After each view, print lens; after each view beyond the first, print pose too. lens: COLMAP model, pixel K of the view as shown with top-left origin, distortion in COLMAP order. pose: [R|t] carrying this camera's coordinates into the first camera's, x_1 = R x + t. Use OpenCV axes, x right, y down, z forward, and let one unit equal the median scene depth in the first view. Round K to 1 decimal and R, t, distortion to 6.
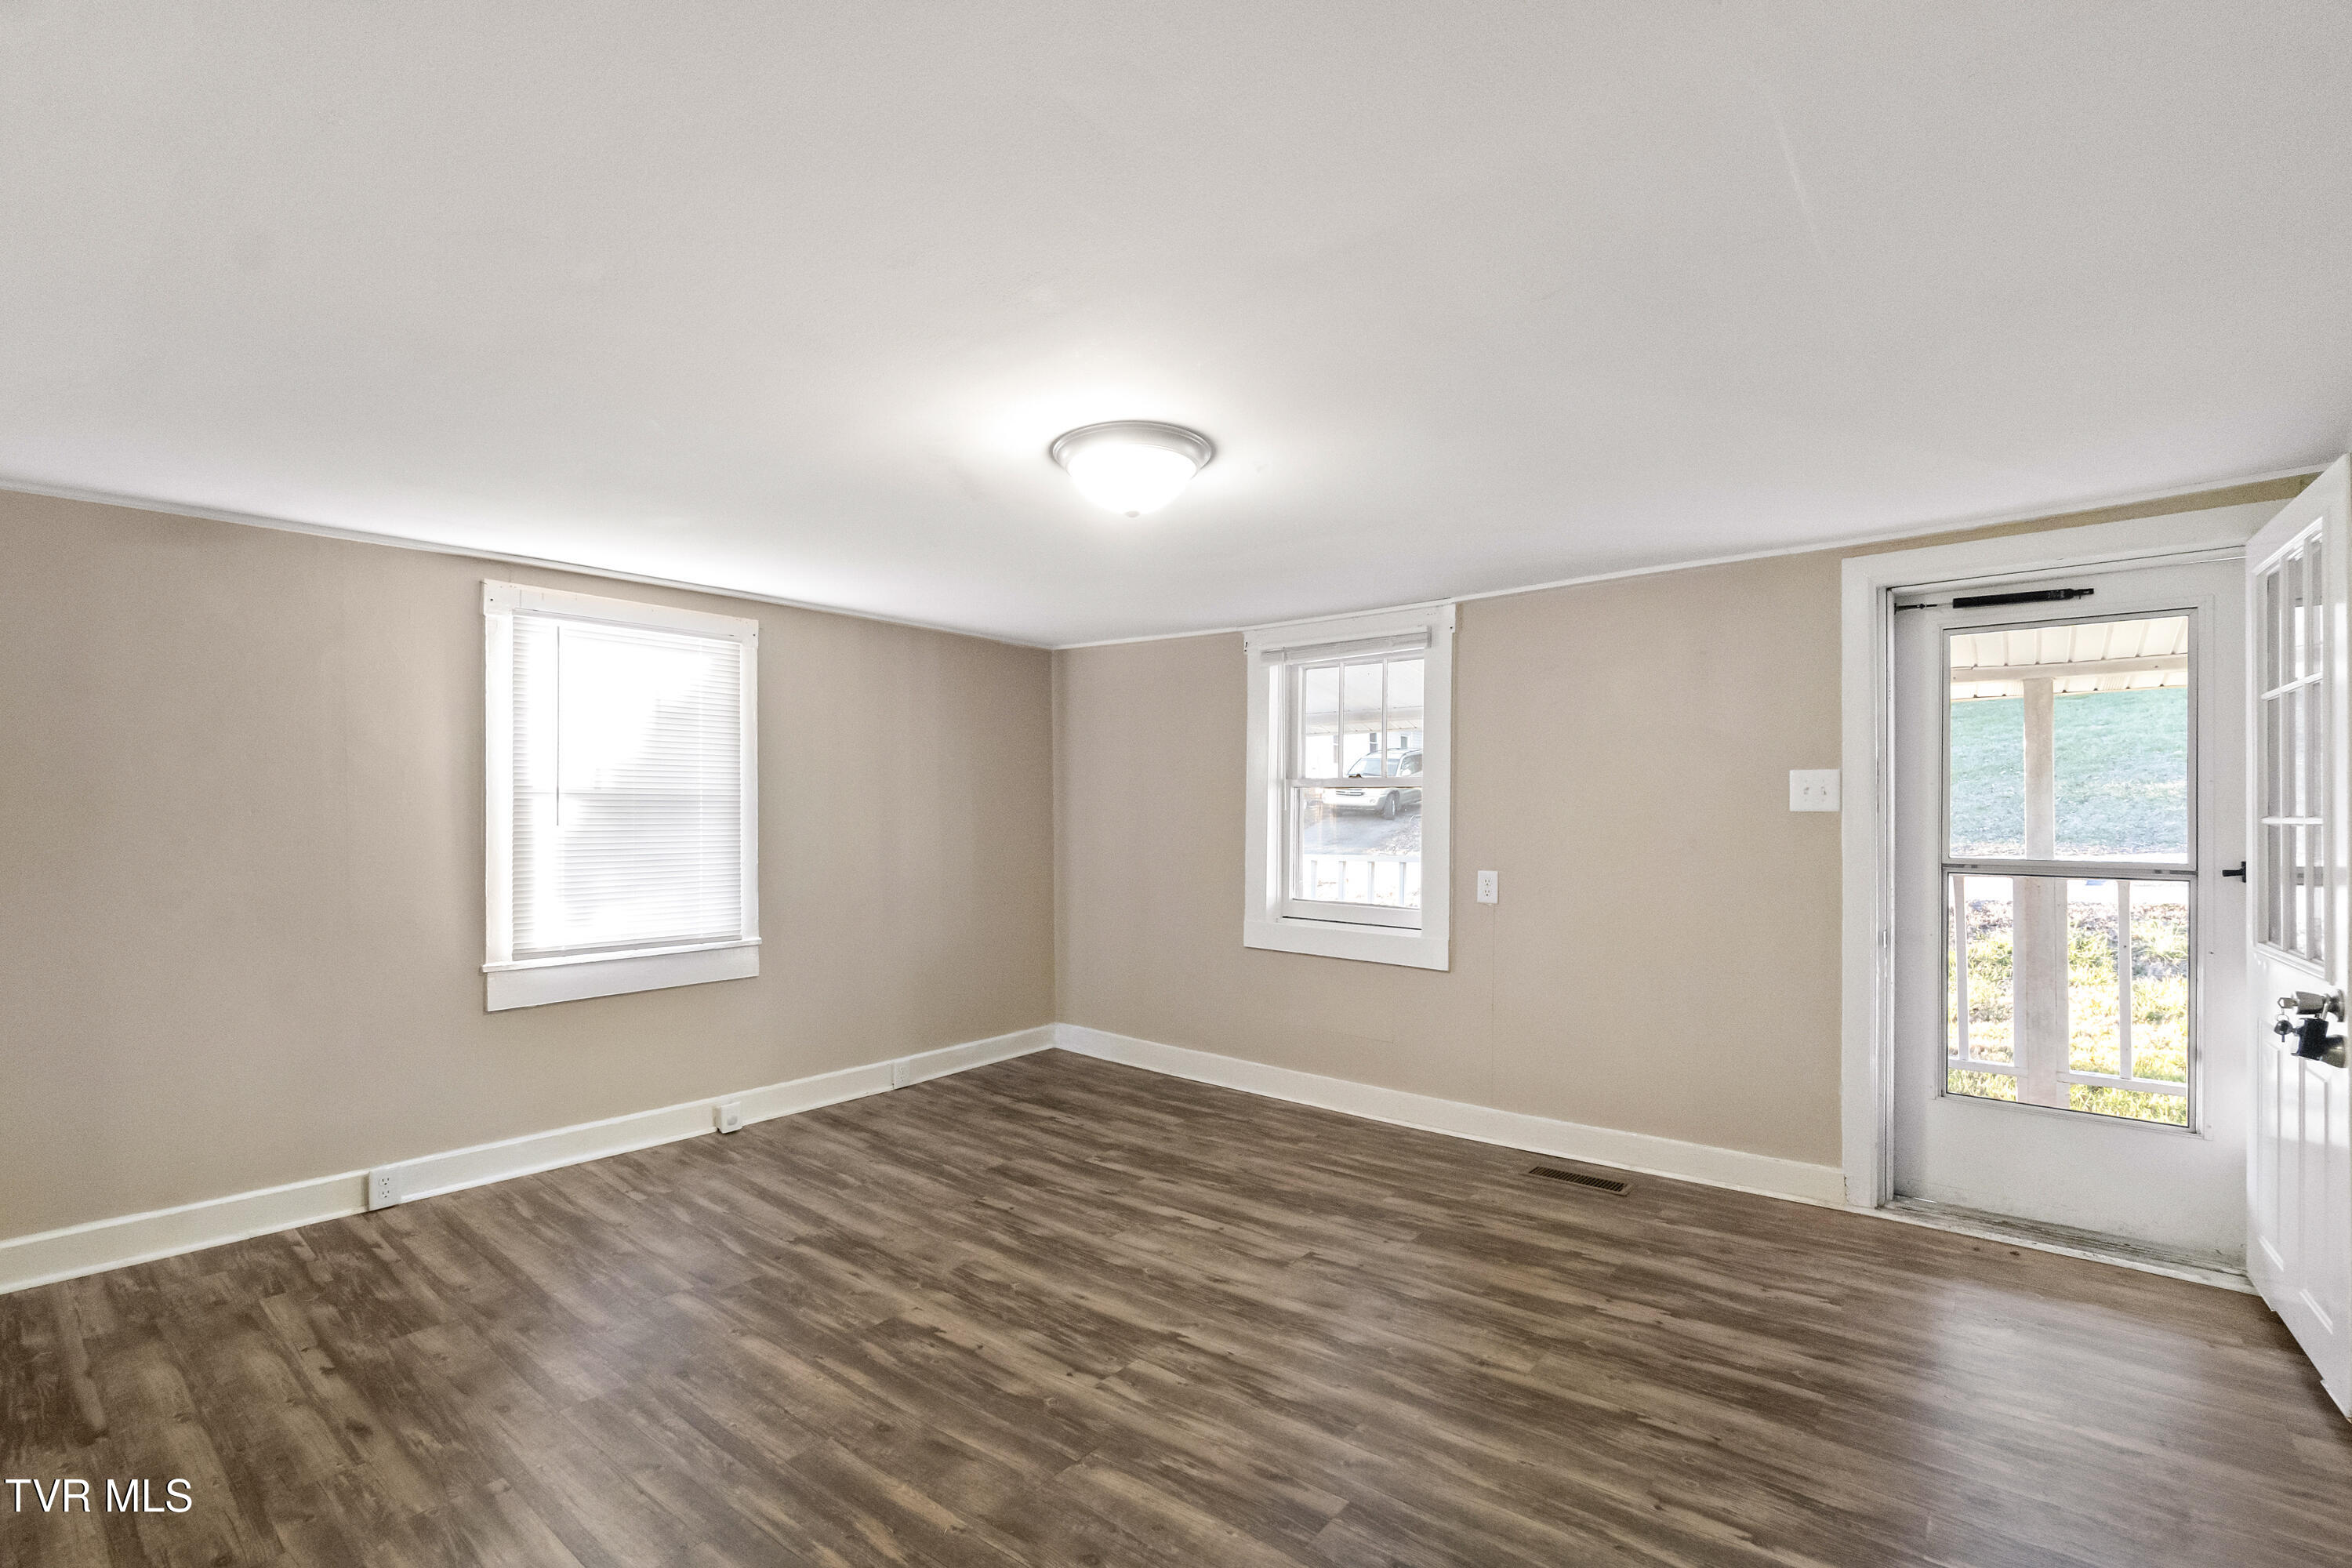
lens RADIAL K [[1031.8, 0, 1161.4], [0, 1031.8, 802.9], [0, 0, 1]] dist [-0.002833, 0.002055]
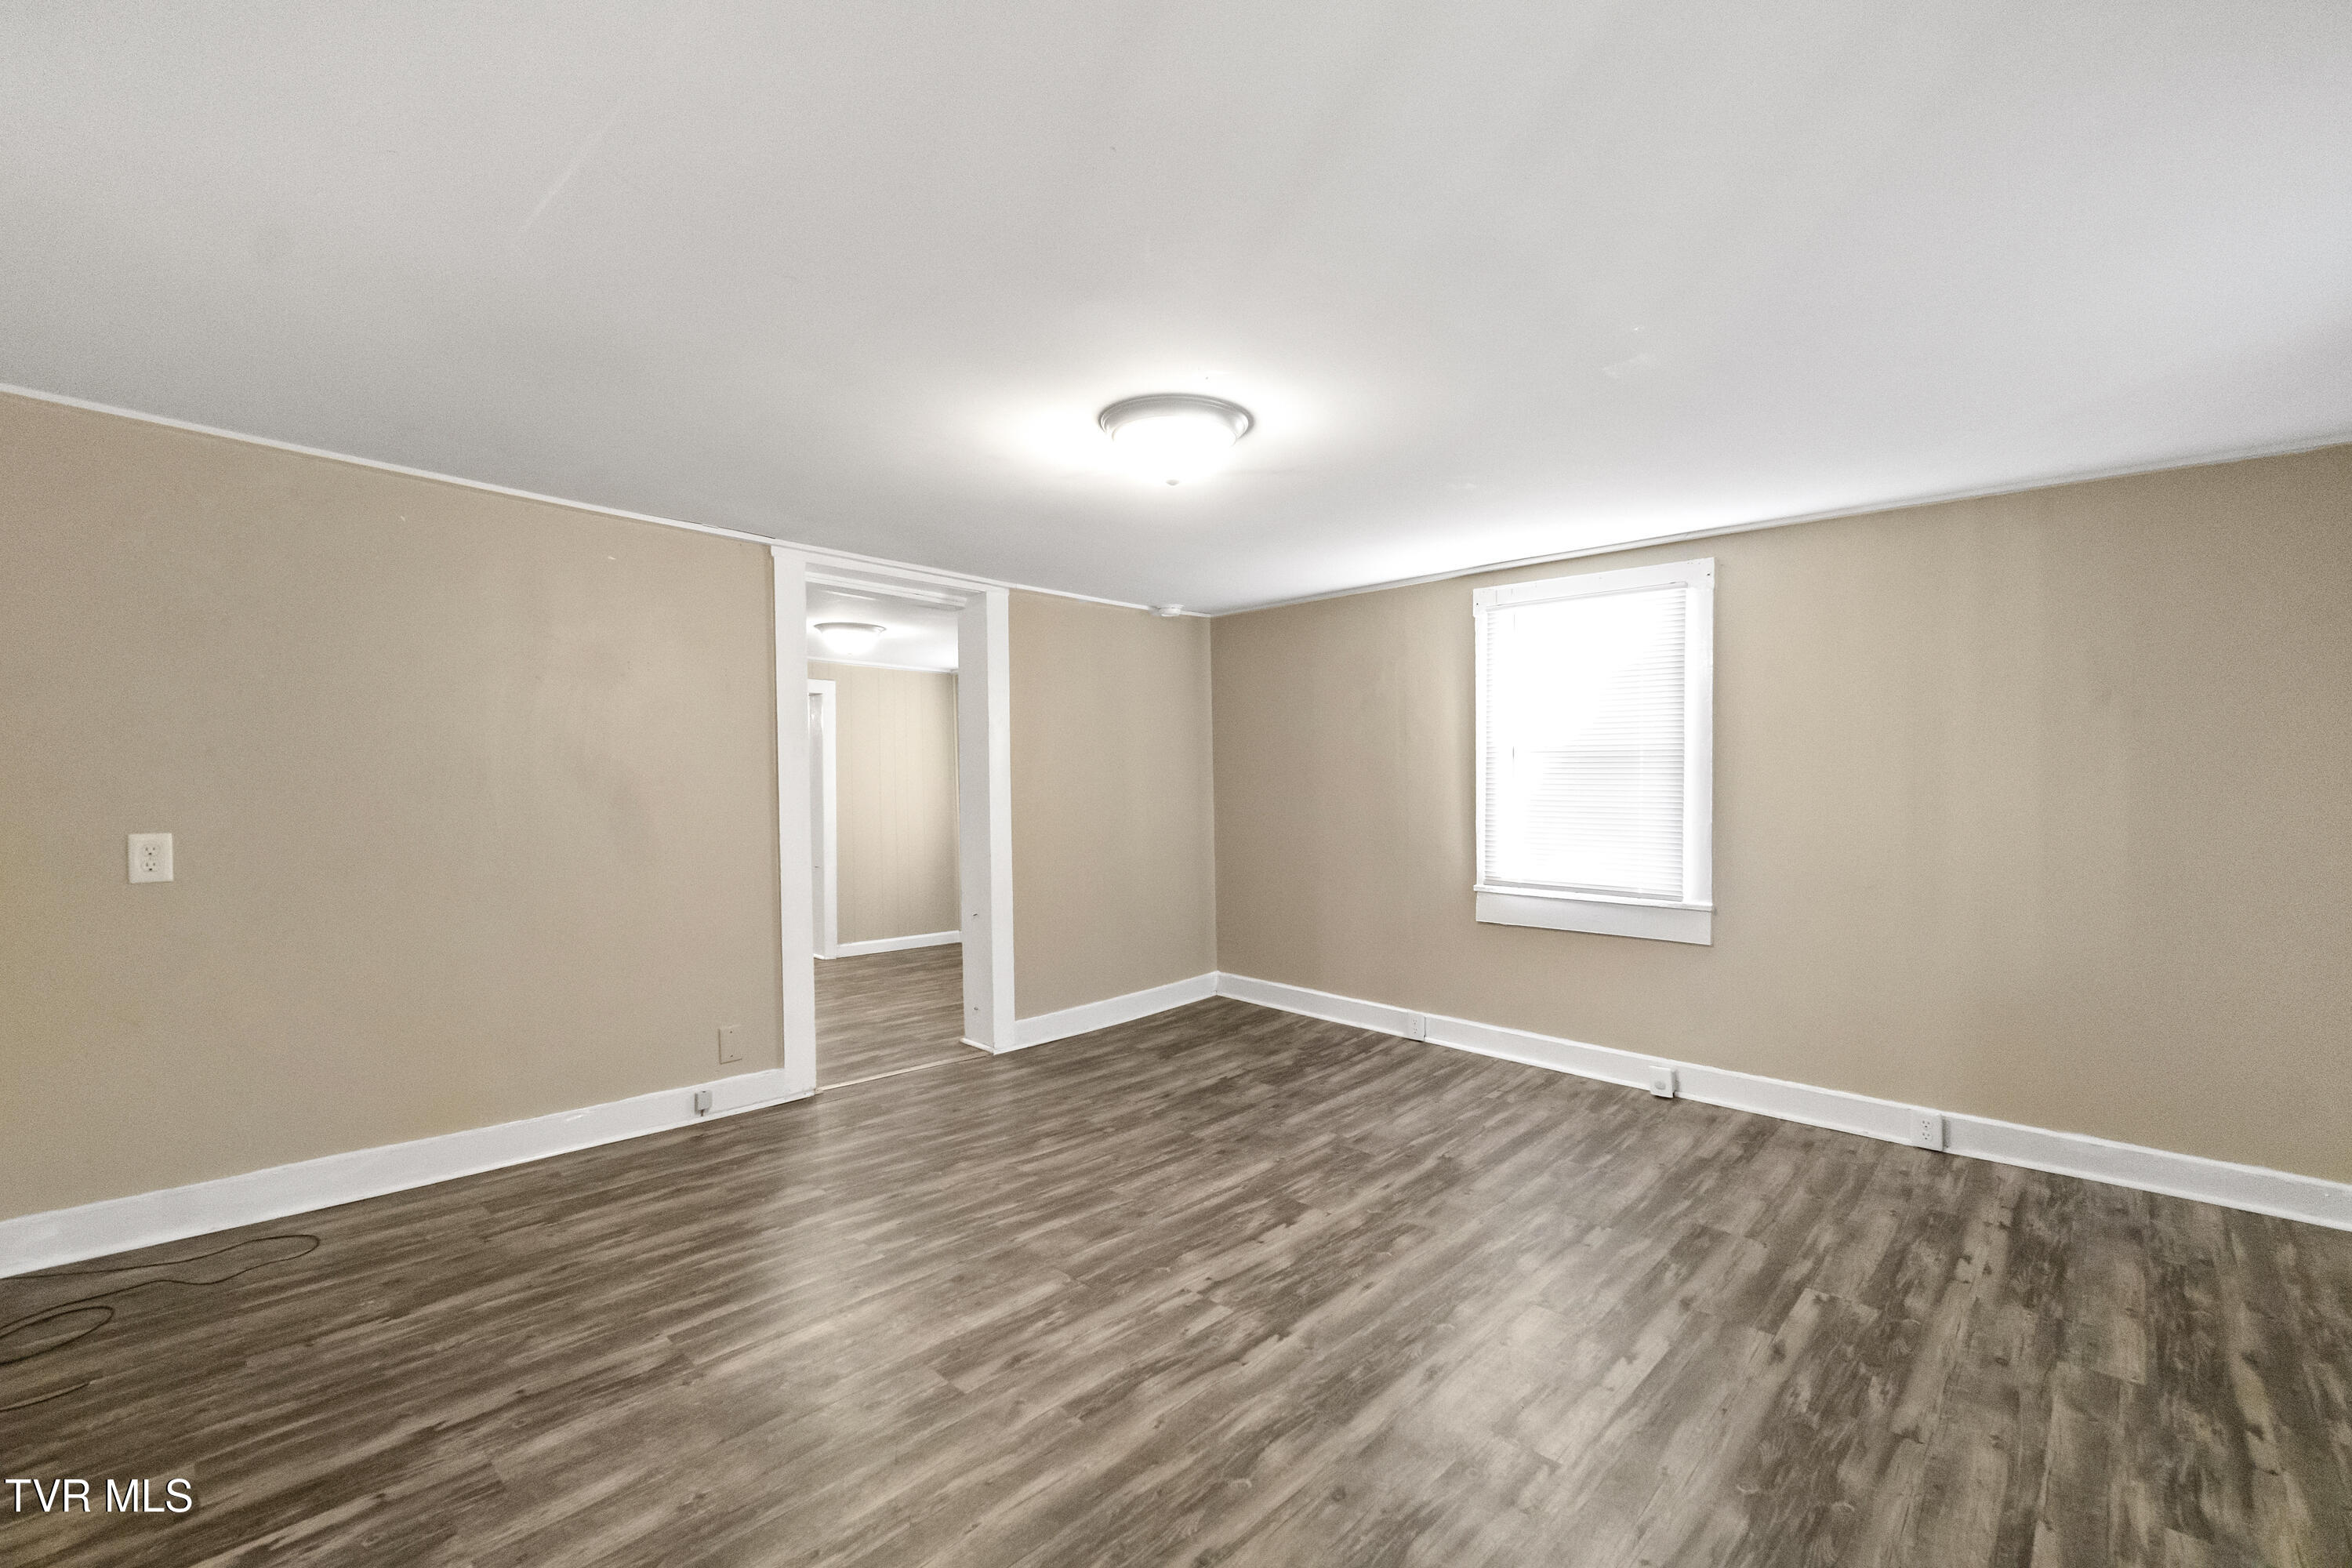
lens RADIAL K [[1031.8, 0, 1157.6], [0, 1031.8, 781.9], [0, 0, 1]] dist [-0.002833, 0.002055]
pose [[-0.077028, 0.006742, -0.997006, 0.833066], [0.008570, 0.999945, 0.006100, 0.018250], [0.996992, -0.008075, -0.077081, 0.862618]]
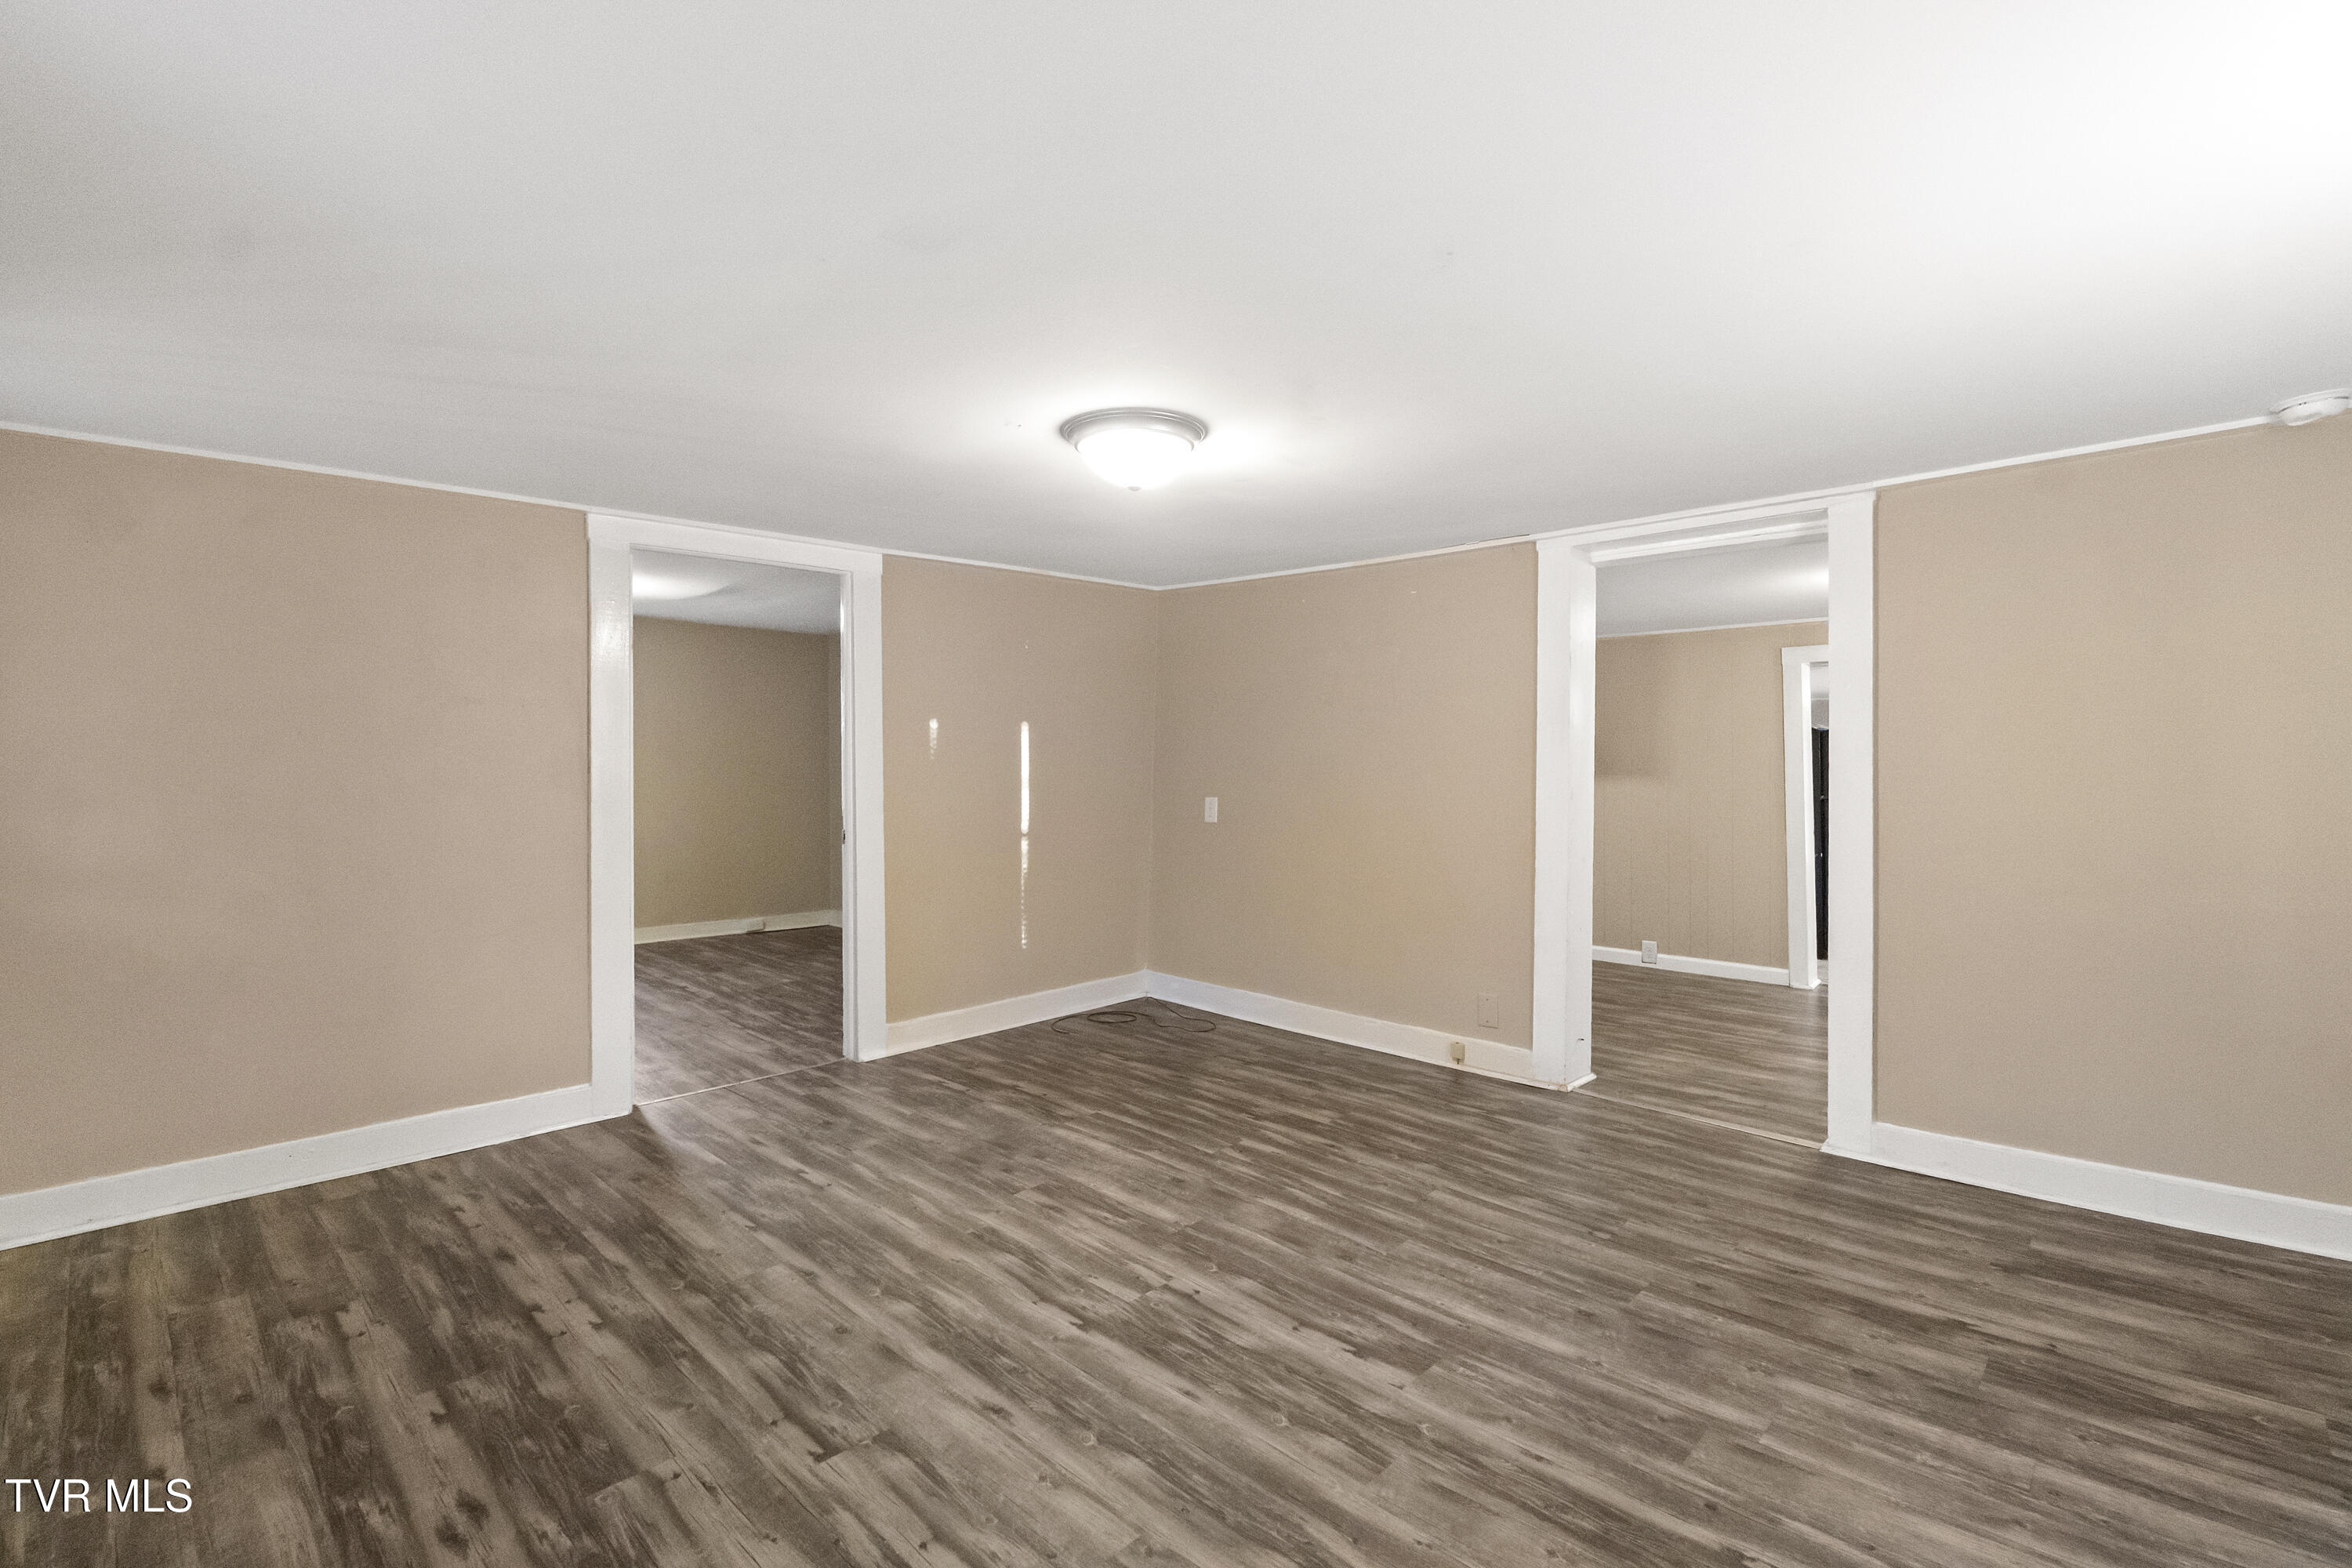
lens RADIAL K [[1031.8, 0, 1164.0], [0, 1031.8, 775.1], [0, 0, 1]] dist [-0.002833, 0.002055]
pose [[-0.996439, 0.005503, 0.084140, -0.122147], [0.005158, 0.999977, -0.004317, 0.030823], [-0.084162, -0.003867, -0.996445, 1.703323]]
